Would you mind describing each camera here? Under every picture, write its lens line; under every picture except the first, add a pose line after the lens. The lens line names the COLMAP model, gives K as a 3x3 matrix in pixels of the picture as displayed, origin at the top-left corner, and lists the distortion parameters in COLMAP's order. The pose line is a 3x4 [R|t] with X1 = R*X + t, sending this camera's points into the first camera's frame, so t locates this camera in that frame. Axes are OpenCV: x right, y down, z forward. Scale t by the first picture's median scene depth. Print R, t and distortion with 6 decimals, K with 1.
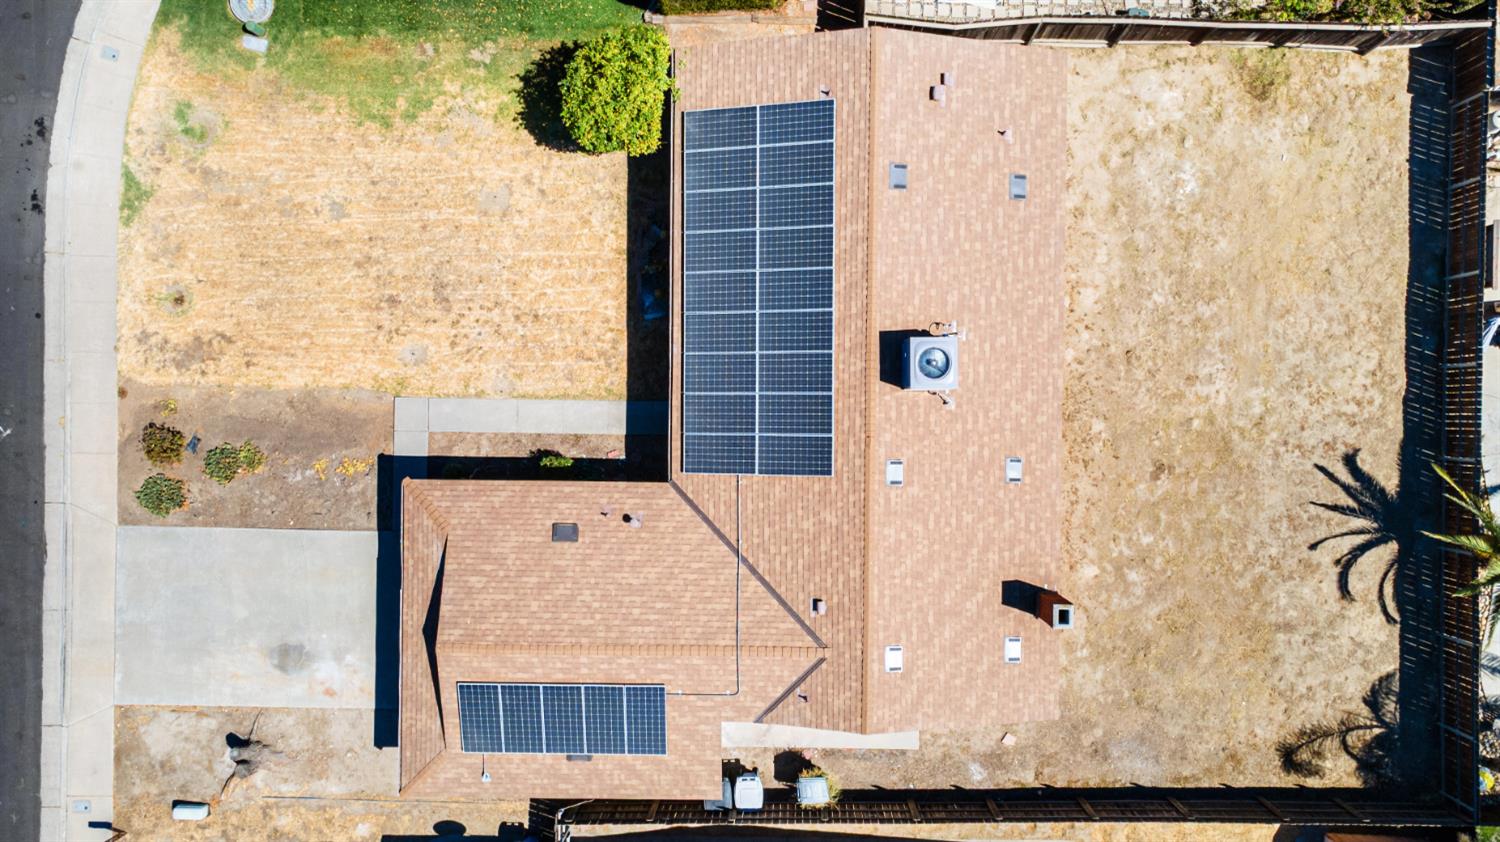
lens RADIAL K [[1162.5, 0, 785.2], [0, 1162.5, 424.3], [0, 0, 1]] dist [0.034037, 0.009375]
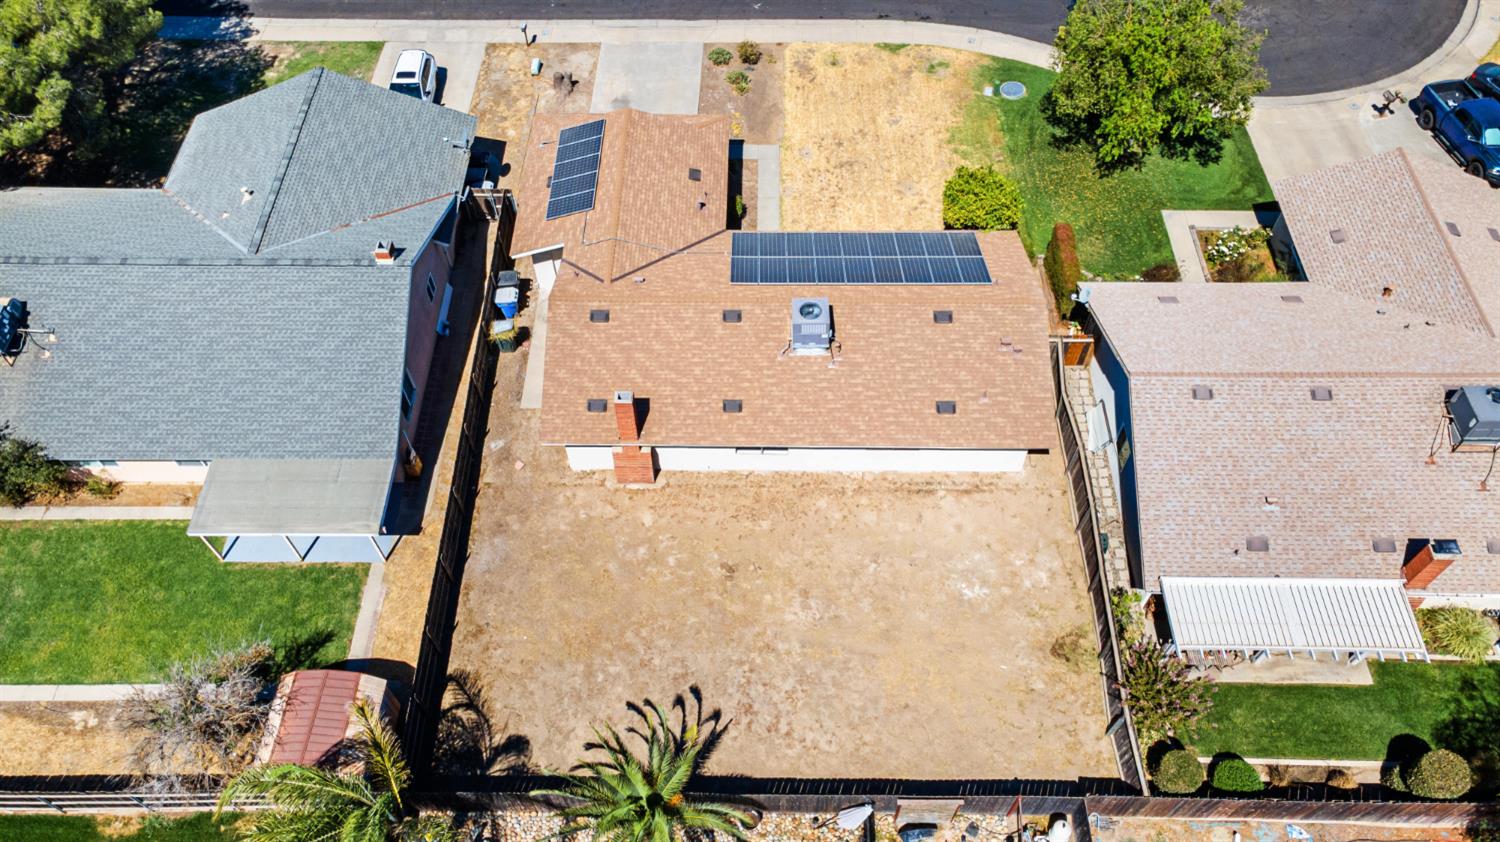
lens RADIAL K [[1093.9, 0, 750.0], [0, 1093.9, 421.0], [0, 0, 1]] dist [0.033573, 0.005321]
pose [[0.000795, 0.812343, -0.583179, 0.850949], [-0.999998, -0.000346, -0.001845, 0.019697], [-0.001701, 0.583180, 0.812341, -0.001518]]
